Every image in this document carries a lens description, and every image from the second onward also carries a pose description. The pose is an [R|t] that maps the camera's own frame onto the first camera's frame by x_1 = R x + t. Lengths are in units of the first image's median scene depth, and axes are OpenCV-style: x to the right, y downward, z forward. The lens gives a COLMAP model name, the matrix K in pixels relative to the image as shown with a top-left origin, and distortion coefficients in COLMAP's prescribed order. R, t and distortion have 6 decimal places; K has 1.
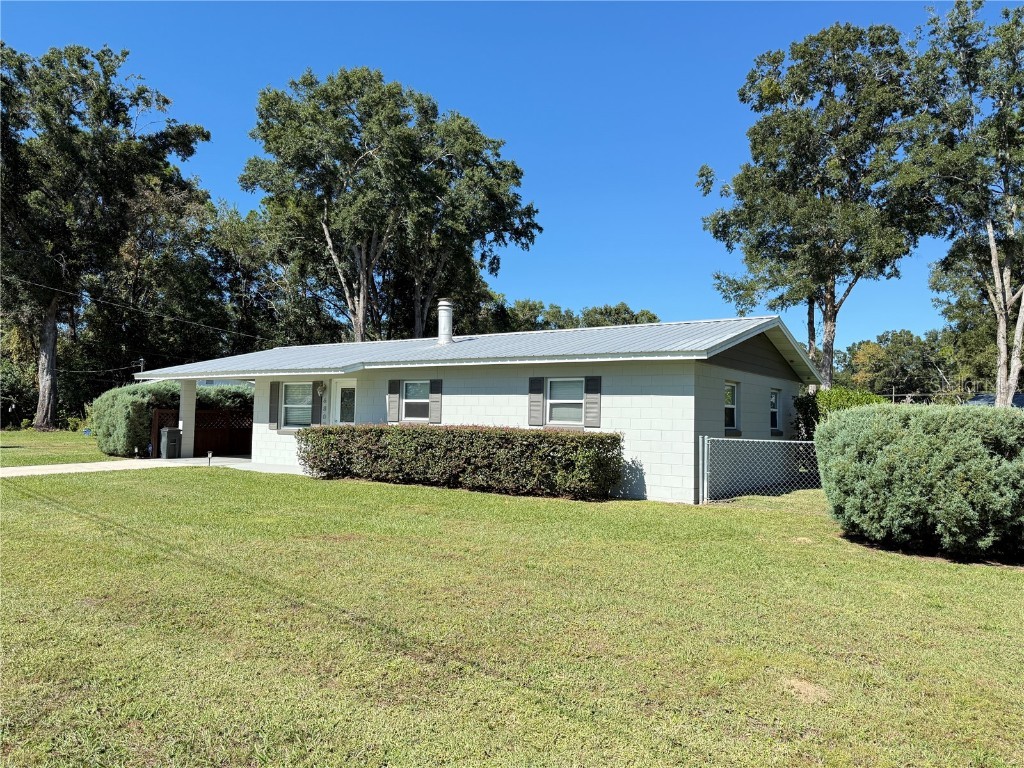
lens RADIAL K [[721.4, 0, 517.9], [0, 721.4, 381.5], [0, 0, 1]] dist [0.084149, -0.111760]
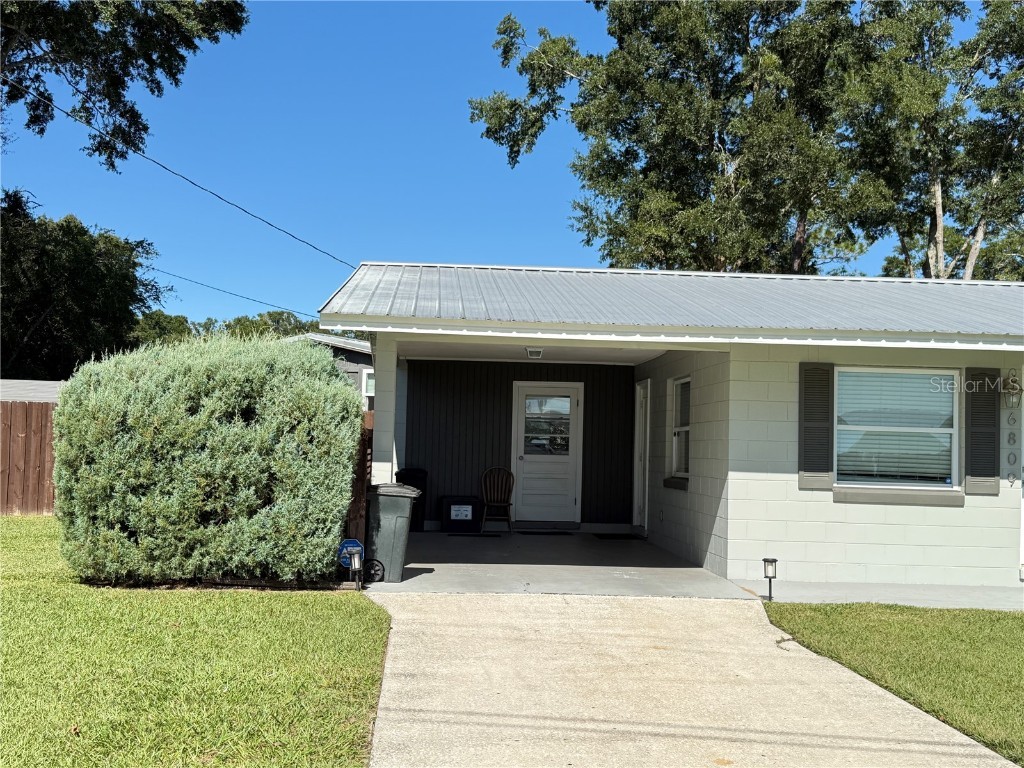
lens RADIAL K [[1141.5, 0, 504.5], [0, 1141.5, 381.1], [0, 0, 1]] dist [0.141749, -0.259290]
pose [[0.782309, 0.036342, 0.621830, -0.873213], [-0.044140, 0.999021, -0.002854, 0.019622], [-0.621325, -0.025215, 0.783147, 0.666860]]
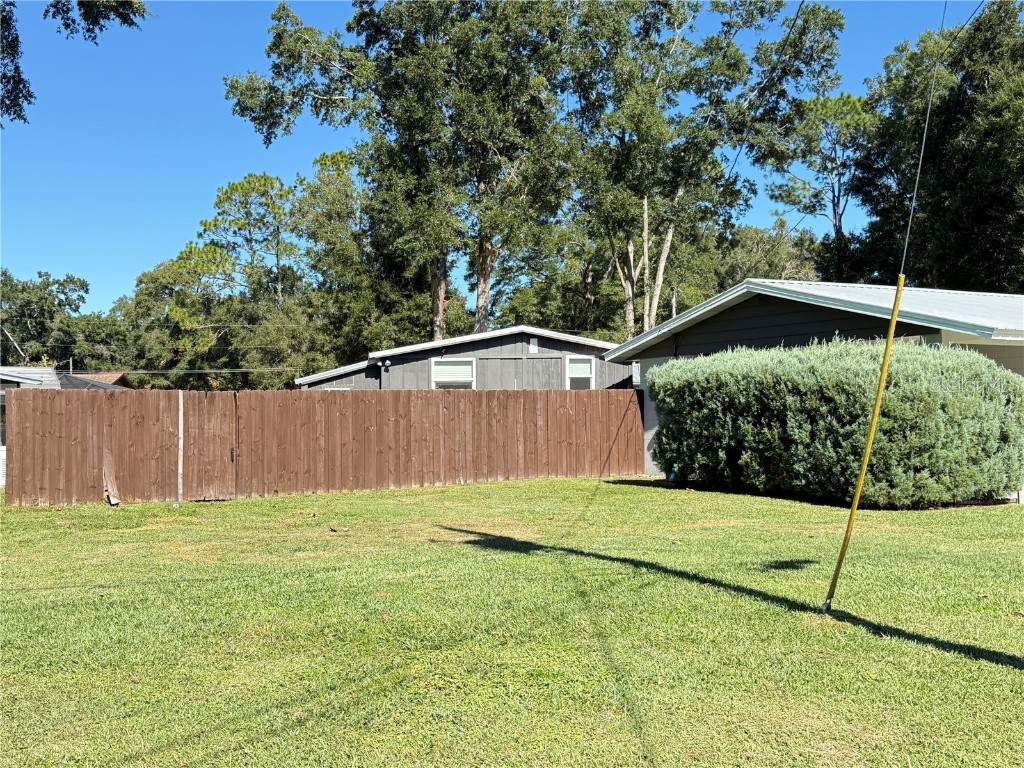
lens RADIAL K [[1141.5, 0, 504.5], [0, 1141.5, 381.1], [0, 0, 1]] dist [0.141749, -0.259290]
pose [[0.396436, 0.000324, 0.918062, -1.547858], [-0.024819, 0.999638, 0.010365, 0.028517], [-0.917727, -0.026895, 0.396301, 1.143521]]
